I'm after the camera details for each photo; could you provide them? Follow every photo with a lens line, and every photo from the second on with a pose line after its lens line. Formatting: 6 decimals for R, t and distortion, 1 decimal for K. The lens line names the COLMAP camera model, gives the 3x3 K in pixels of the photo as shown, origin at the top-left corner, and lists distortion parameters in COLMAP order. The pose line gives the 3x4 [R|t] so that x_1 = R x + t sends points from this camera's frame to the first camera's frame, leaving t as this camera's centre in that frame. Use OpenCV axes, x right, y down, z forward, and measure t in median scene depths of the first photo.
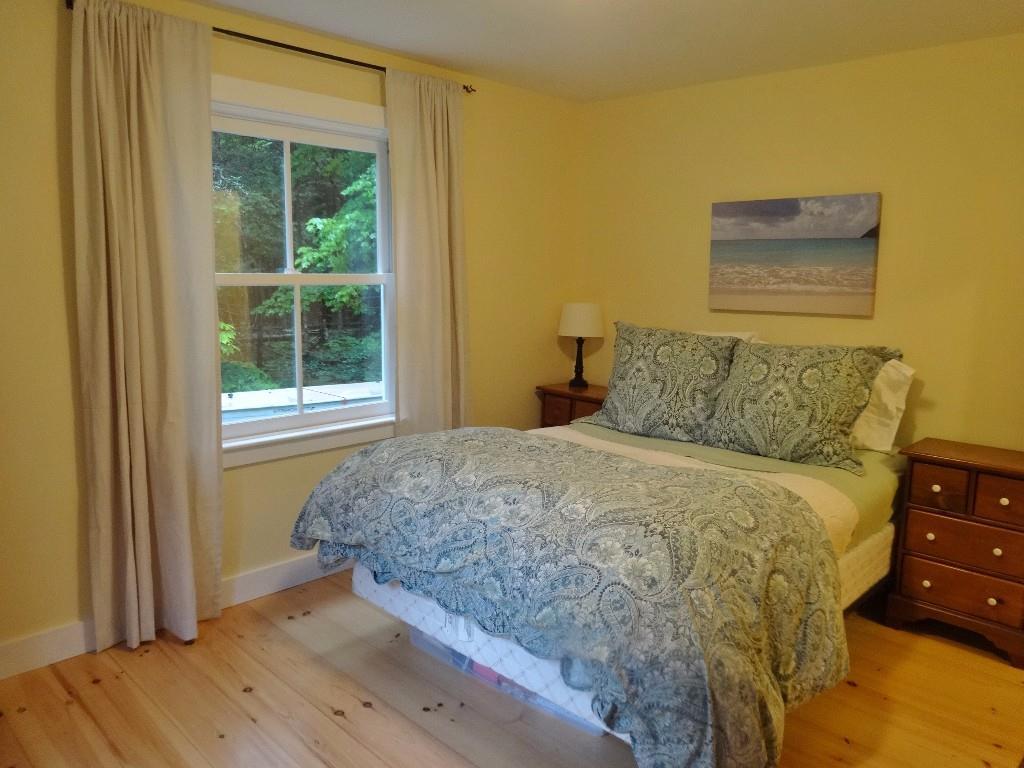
lens RADIAL K [[742.2, 0, 510.8], [0, 742.2, 380.3], [0, 0, 1]] dist [-0.015286, -0.002944]
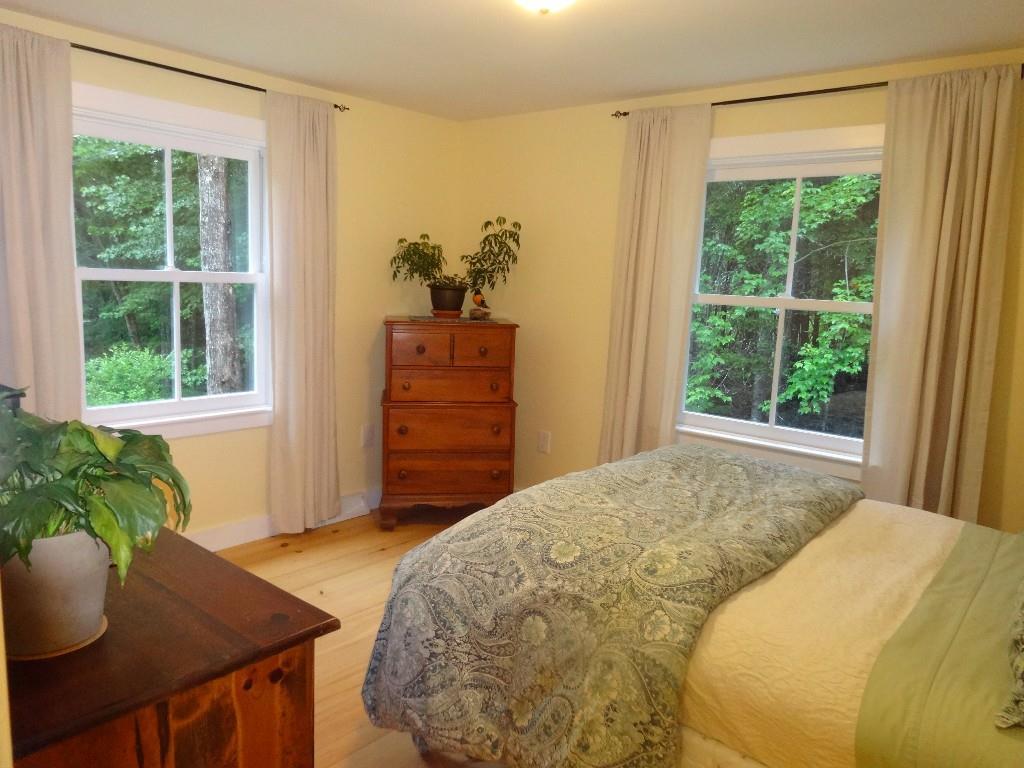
lens RADIAL K [[742.2, 0, 511.4], [0, 742.2, 383.3], [0, 0, 1]] dist [-0.015286, -0.002944]
pose [[0.076222, 0.130674, -0.988491, 1.191583], [-0.188737, 0.975344, 0.114382, -0.109740], [0.979065, 0.177846, 0.099005, 0.815460]]
